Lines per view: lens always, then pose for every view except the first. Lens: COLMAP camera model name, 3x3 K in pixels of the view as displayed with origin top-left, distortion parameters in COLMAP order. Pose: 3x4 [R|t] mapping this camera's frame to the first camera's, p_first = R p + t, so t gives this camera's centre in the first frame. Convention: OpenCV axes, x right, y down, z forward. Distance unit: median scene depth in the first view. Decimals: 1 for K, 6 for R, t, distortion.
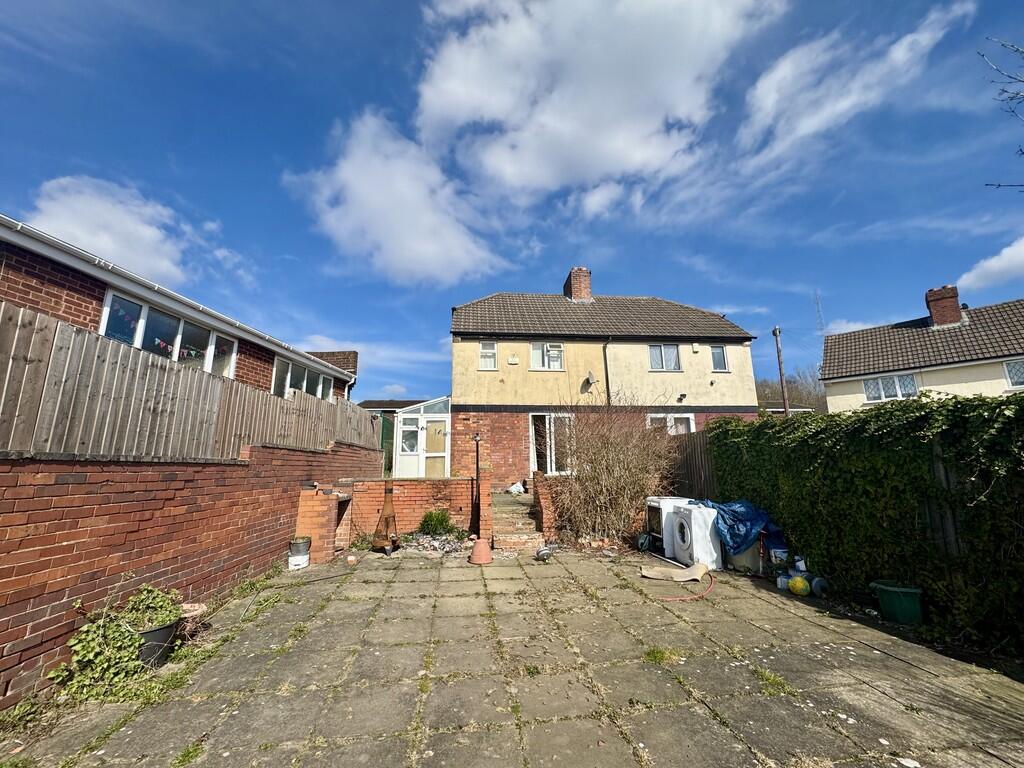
lens RADIAL K [[415.8, 0, 512.0], [0, 415.8, 384.0], [0, 0, 1]] dist [0.000872, 0.000039]
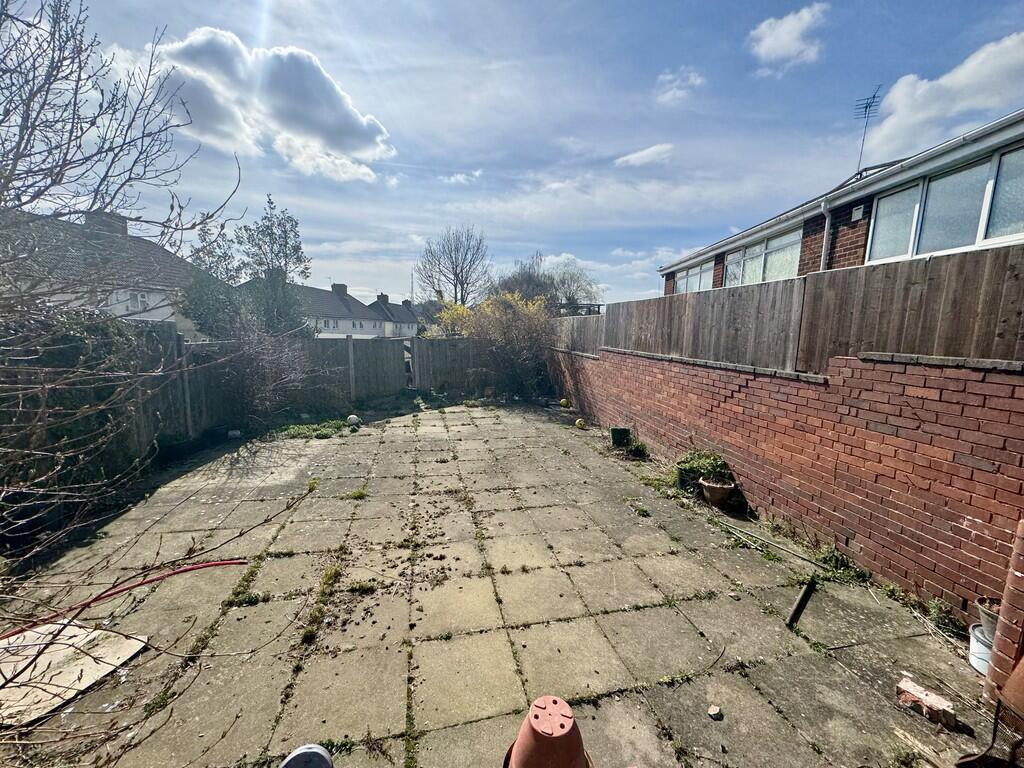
lens RADIAL K [[415.8, 0, 512.0], [0, 415.8, 384.0], [0, 0, 1]] dist [0.000872, 0.000039]
pose [[-0.995811, -0.006147, -0.091226, -0.034925], [0.000093, 0.997669, -0.068243, 0.283853], [0.091433, -0.067965, -0.993489, 1.944131]]
